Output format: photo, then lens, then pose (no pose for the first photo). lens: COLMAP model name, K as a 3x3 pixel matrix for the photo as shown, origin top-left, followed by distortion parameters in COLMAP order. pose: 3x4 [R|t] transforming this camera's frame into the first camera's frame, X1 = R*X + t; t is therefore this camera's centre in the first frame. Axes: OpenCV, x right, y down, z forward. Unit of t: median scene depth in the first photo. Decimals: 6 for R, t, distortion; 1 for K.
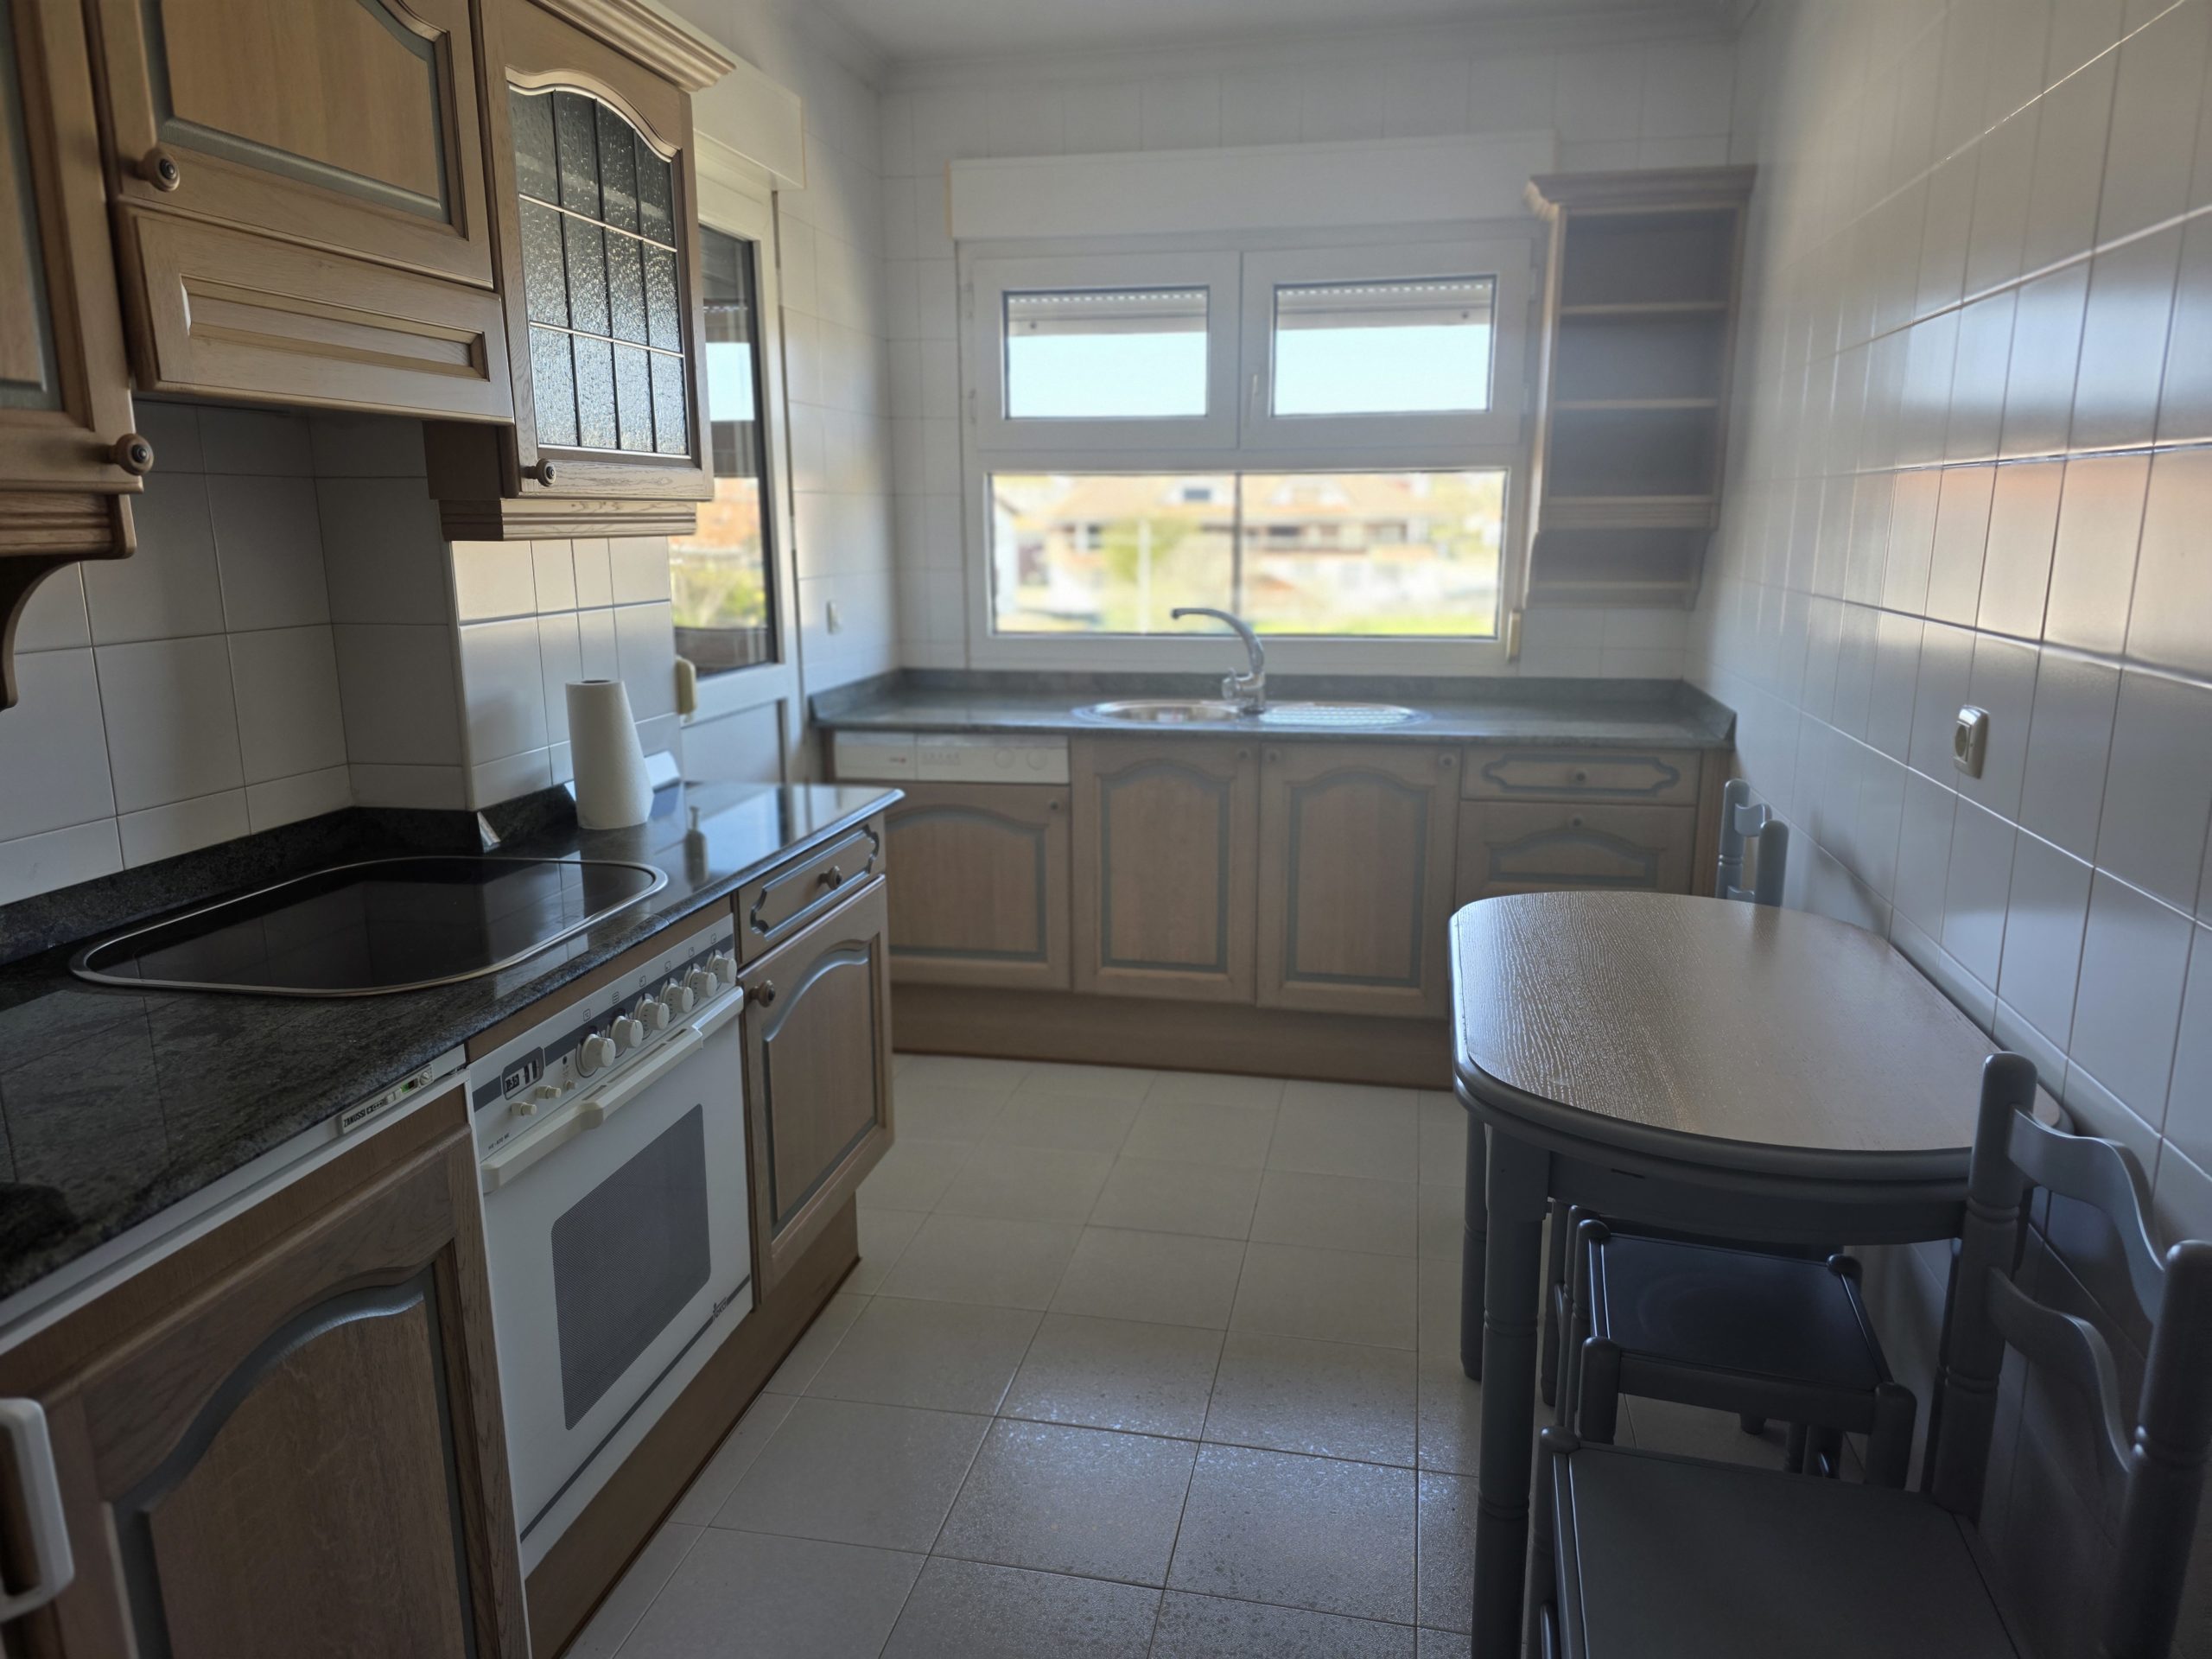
lens RADIAL K [[1485.7, 0, 1116.0], [0, 1485.7, 838.8], [0, 0, 1]] dist [0.057220, -0.032452]
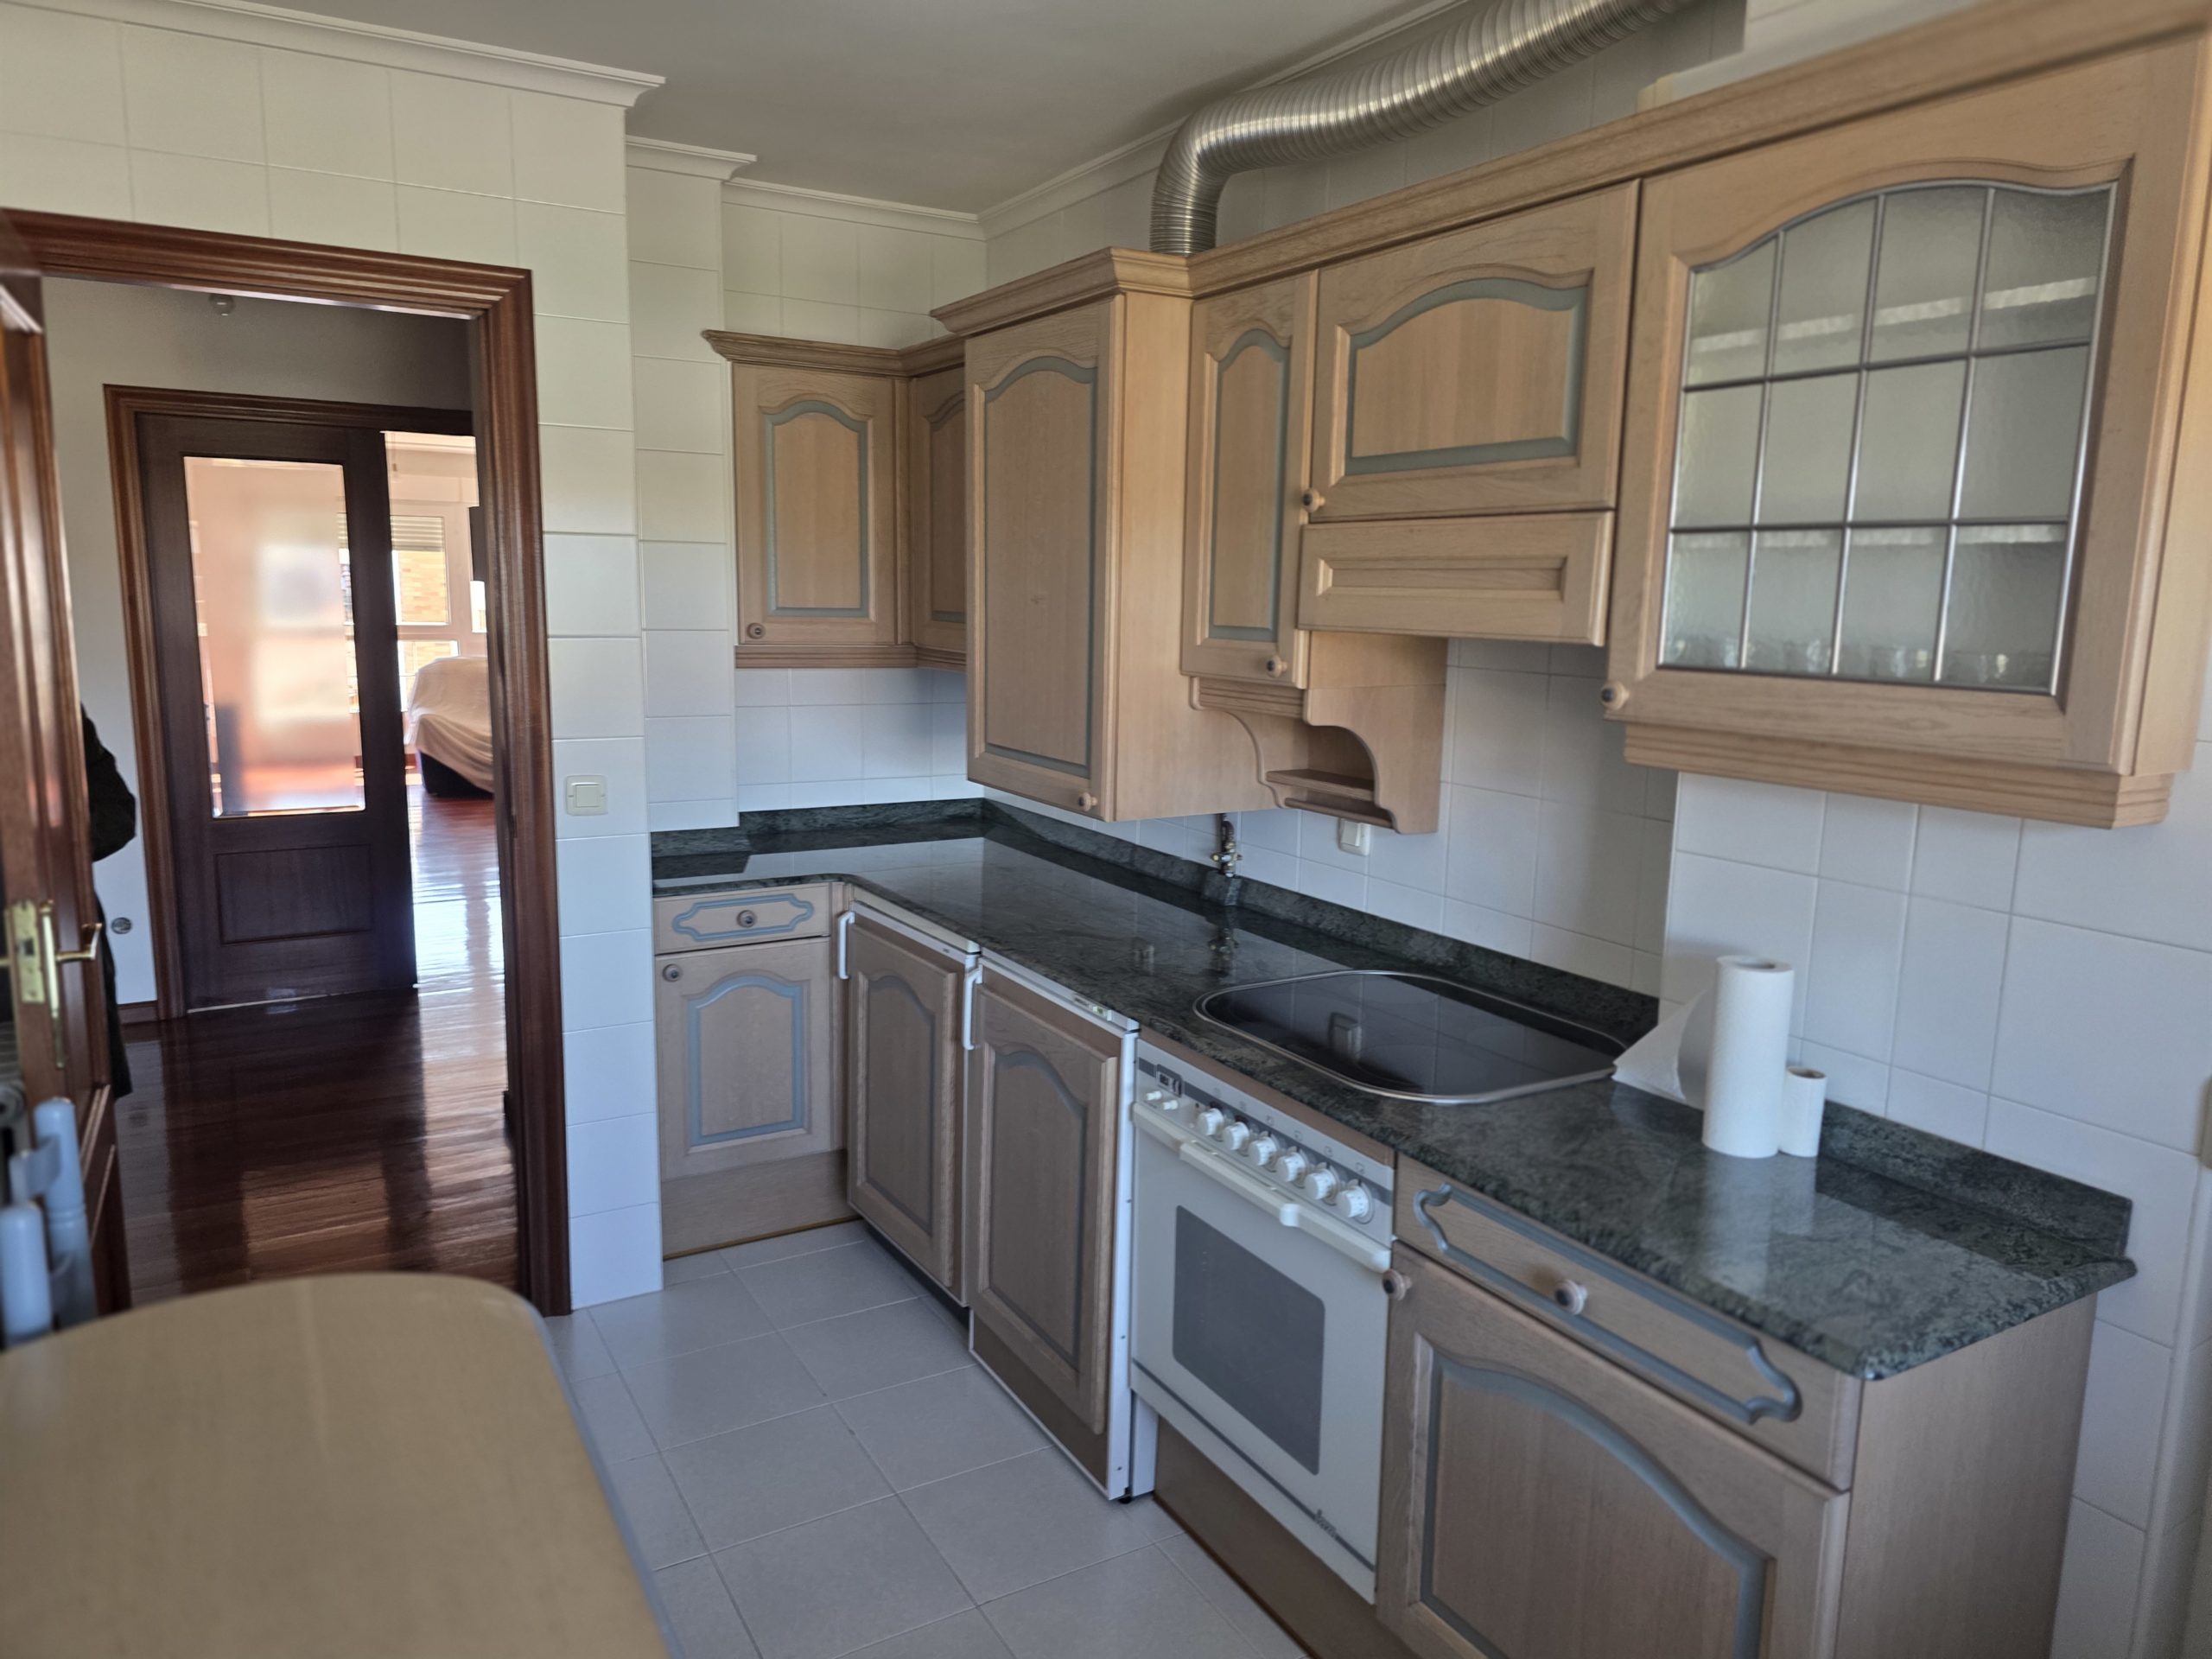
lens RADIAL K [[1481.5, 0, 1125.7], [0, 1481.5, 821.4], [0, 0, 1]] dist [0.059060, -0.032942]
pose [[-0.739066, 0.093519, -0.667110, 0.420596], [-0.163000, 0.936061, 0.311803, -0.381892], [0.653615, 0.339182, -0.676568, 1.357719]]
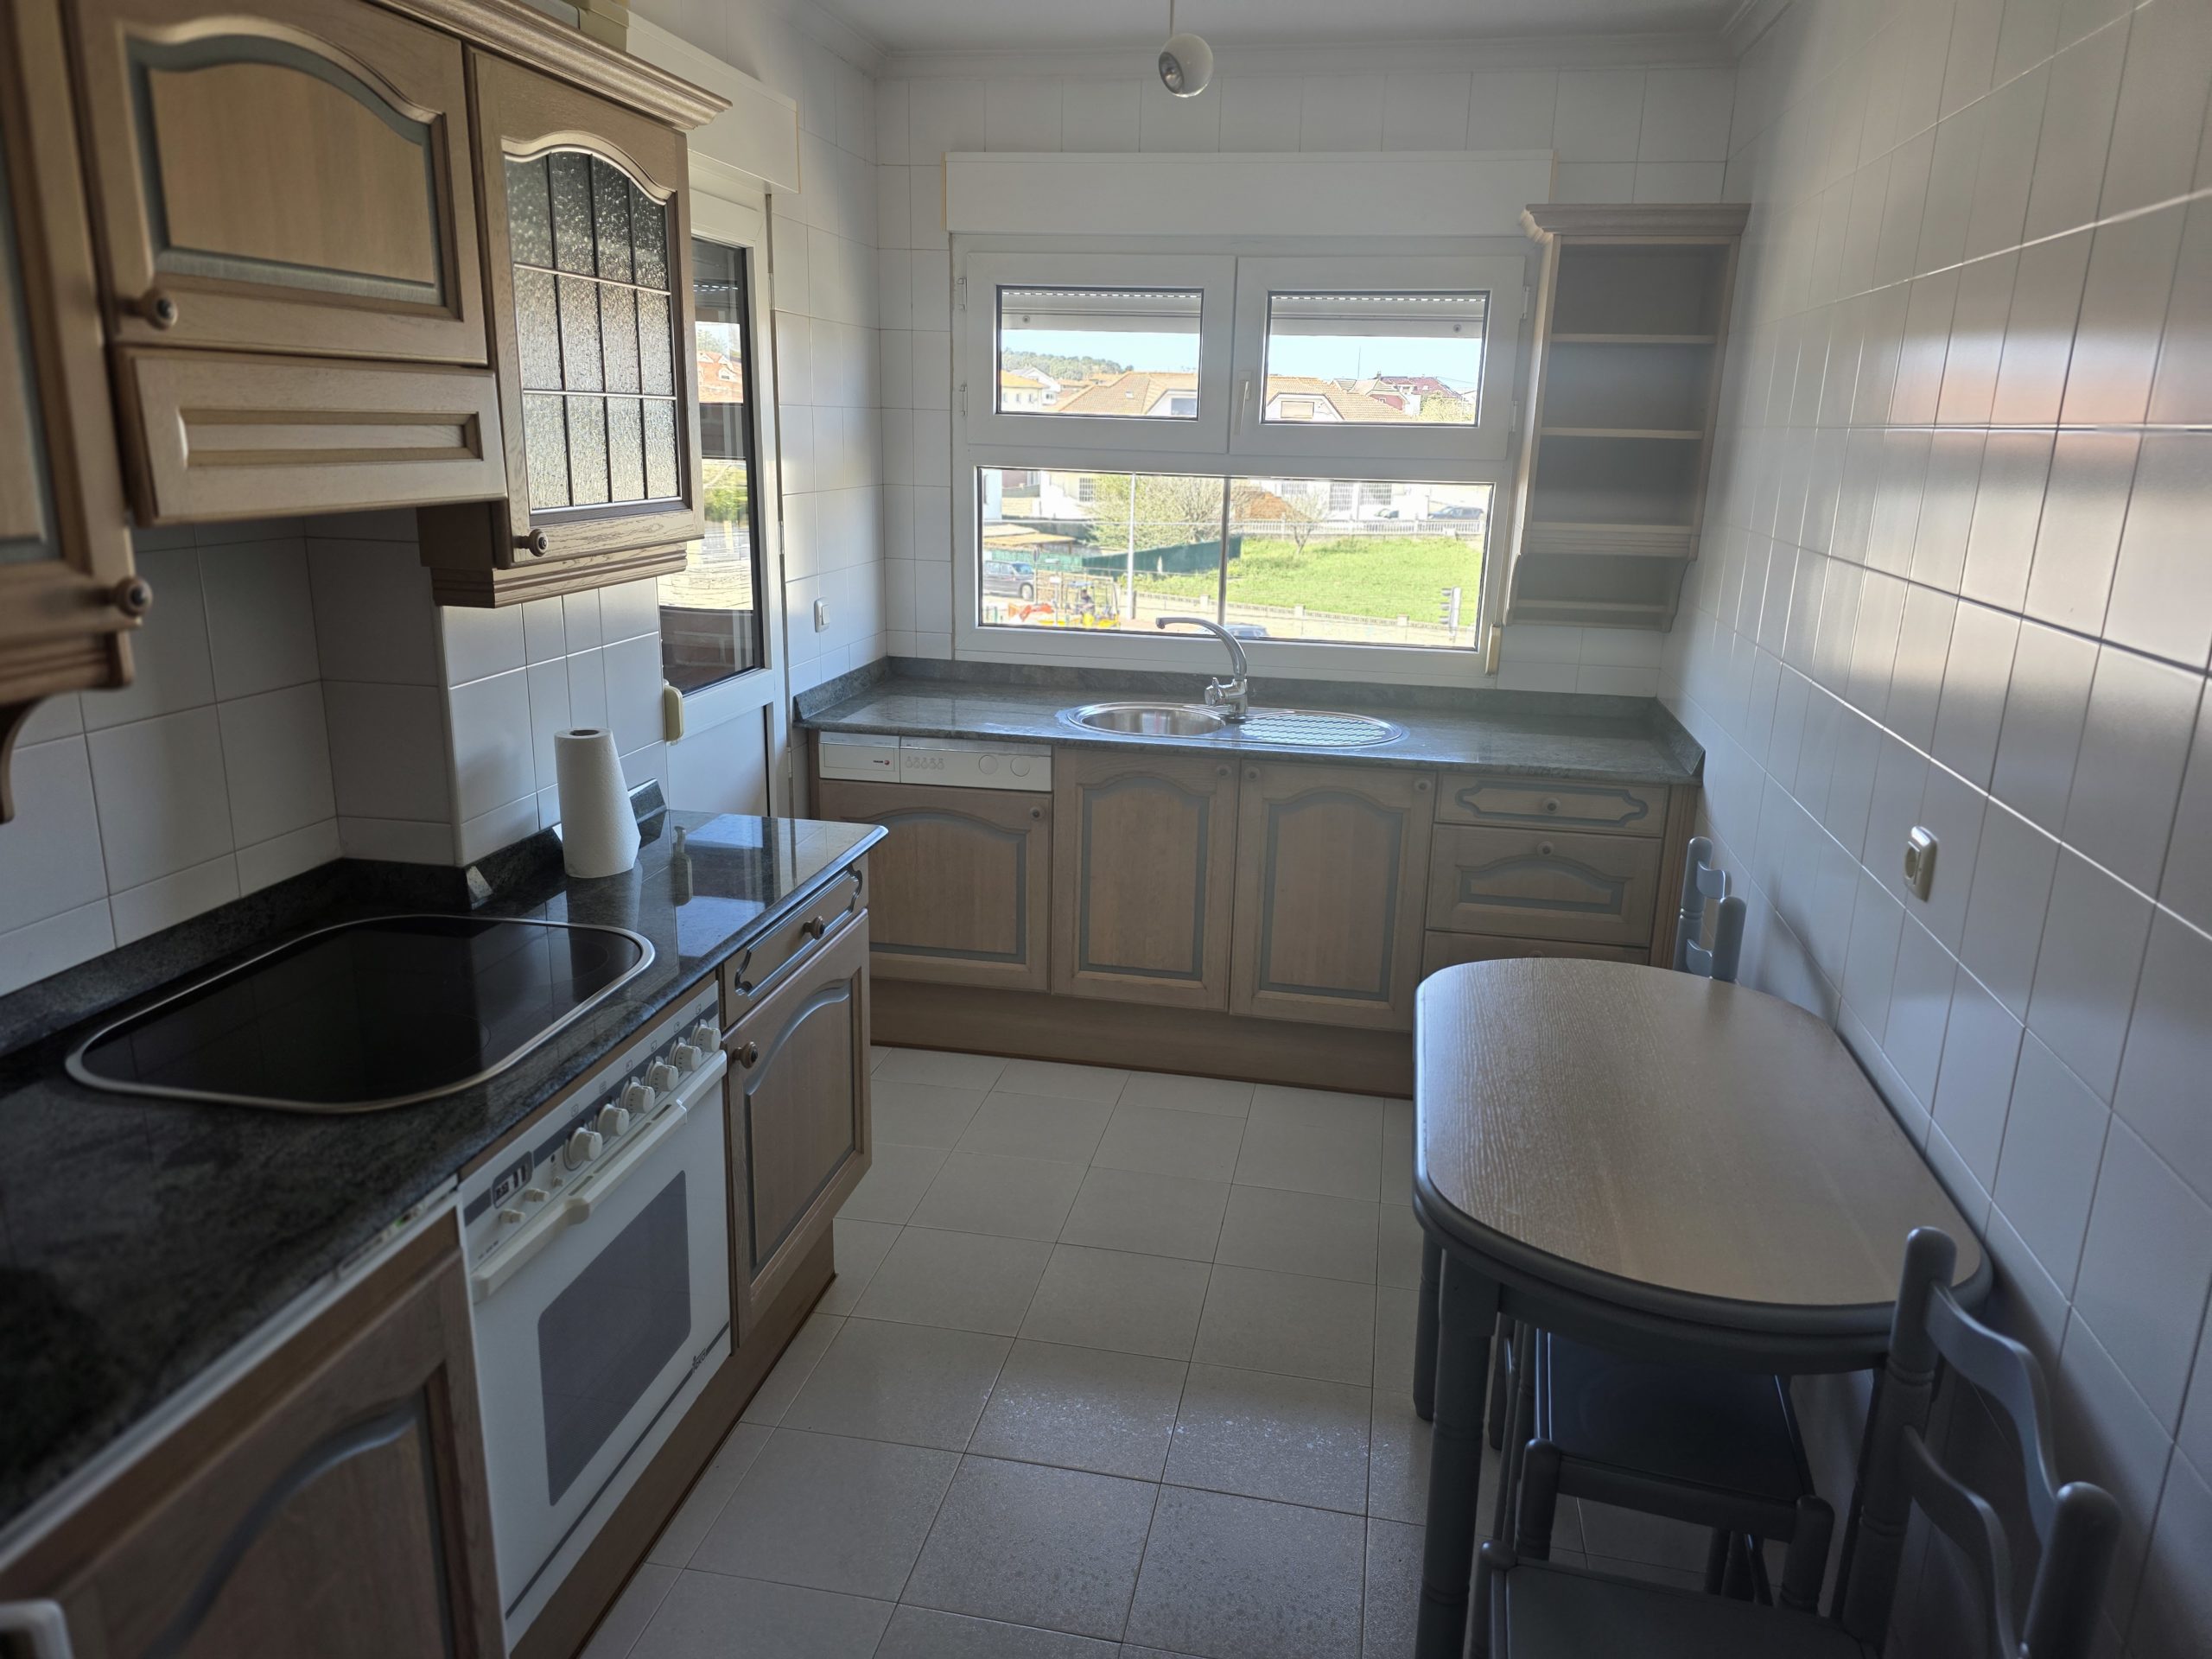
lens RADIAL K [[1481.5, 0, 1125.7], [0, 1481.5, 821.4], [0, 0, 1]] dist [0.059060, -0.032942]
pose [[0.999459, 0.025903, 0.020276, -0.001215], [-0.026828, 0.998546, 0.046746, -0.107564], [-0.019036, -0.047265, 0.998701, -0.017681]]
